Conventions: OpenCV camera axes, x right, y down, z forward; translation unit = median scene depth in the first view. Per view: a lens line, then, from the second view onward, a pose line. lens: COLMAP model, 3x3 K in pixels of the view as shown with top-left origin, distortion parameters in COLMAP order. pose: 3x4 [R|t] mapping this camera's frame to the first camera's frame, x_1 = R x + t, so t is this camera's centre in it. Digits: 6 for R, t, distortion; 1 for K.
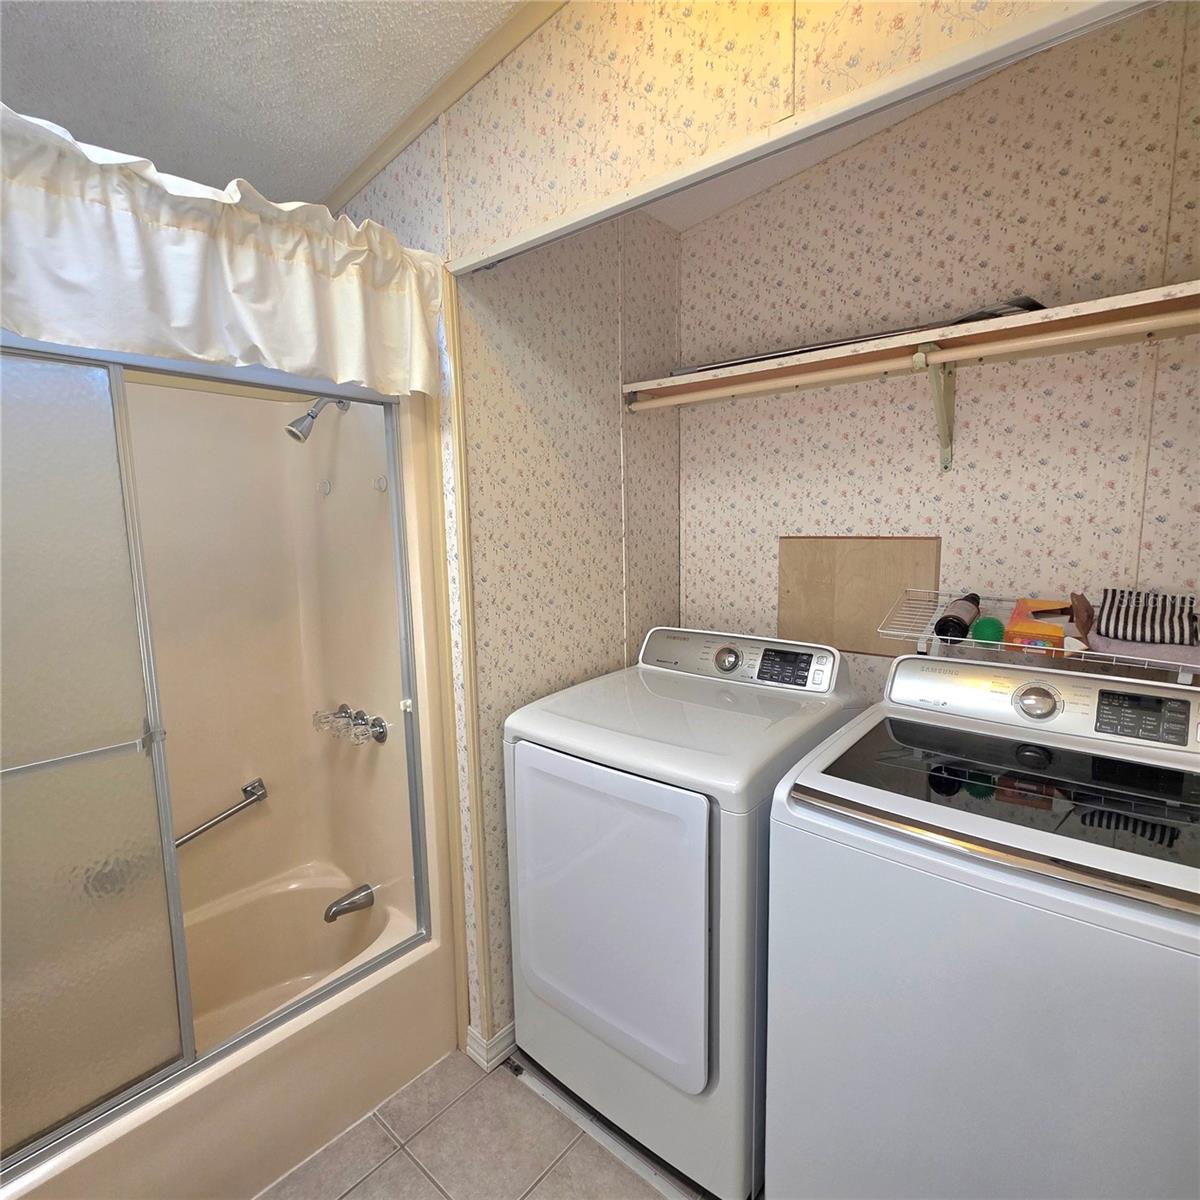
lens RADIAL K [[640.4, 0, 604.0], [0, 640.4, 601.2], [0, 0, 1]] dist [0.001679, 0.000133]
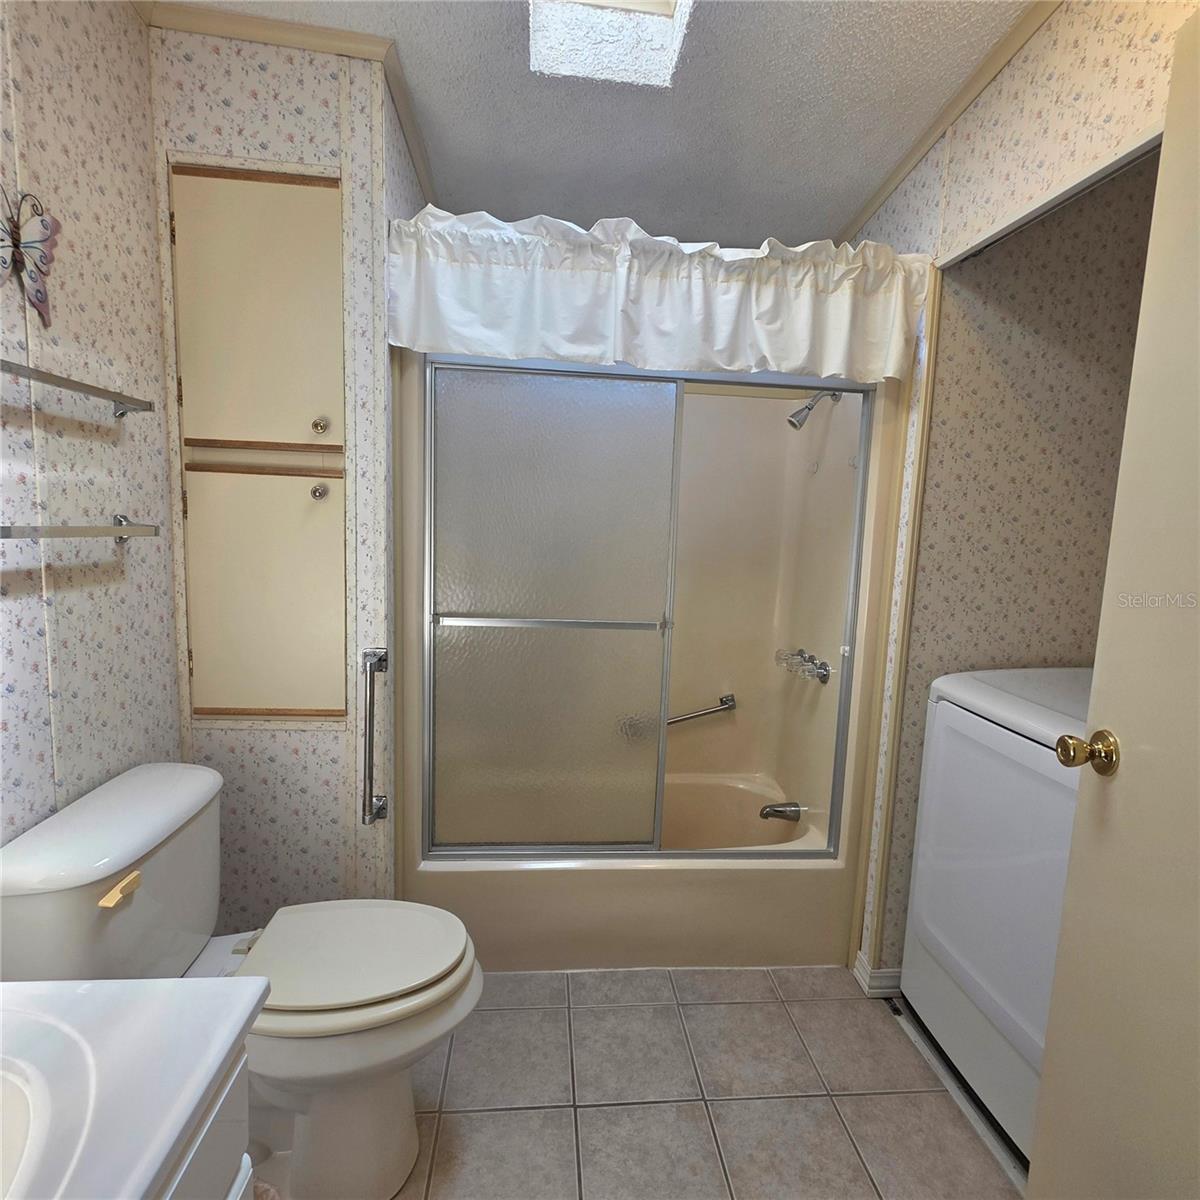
lens RADIAL K [[640.4, 0, 599.8], [0, 640.4, 598.0], [0, 0, 1]] dist [0.001679, 0.000133]
pose [[0.712816, 0.130999, -0.689008, 0.183314], [-0.137735, 0.989418, 0.045621, 0.085878], [0.687693, 0.062381, 0.723316, -0.174363]]
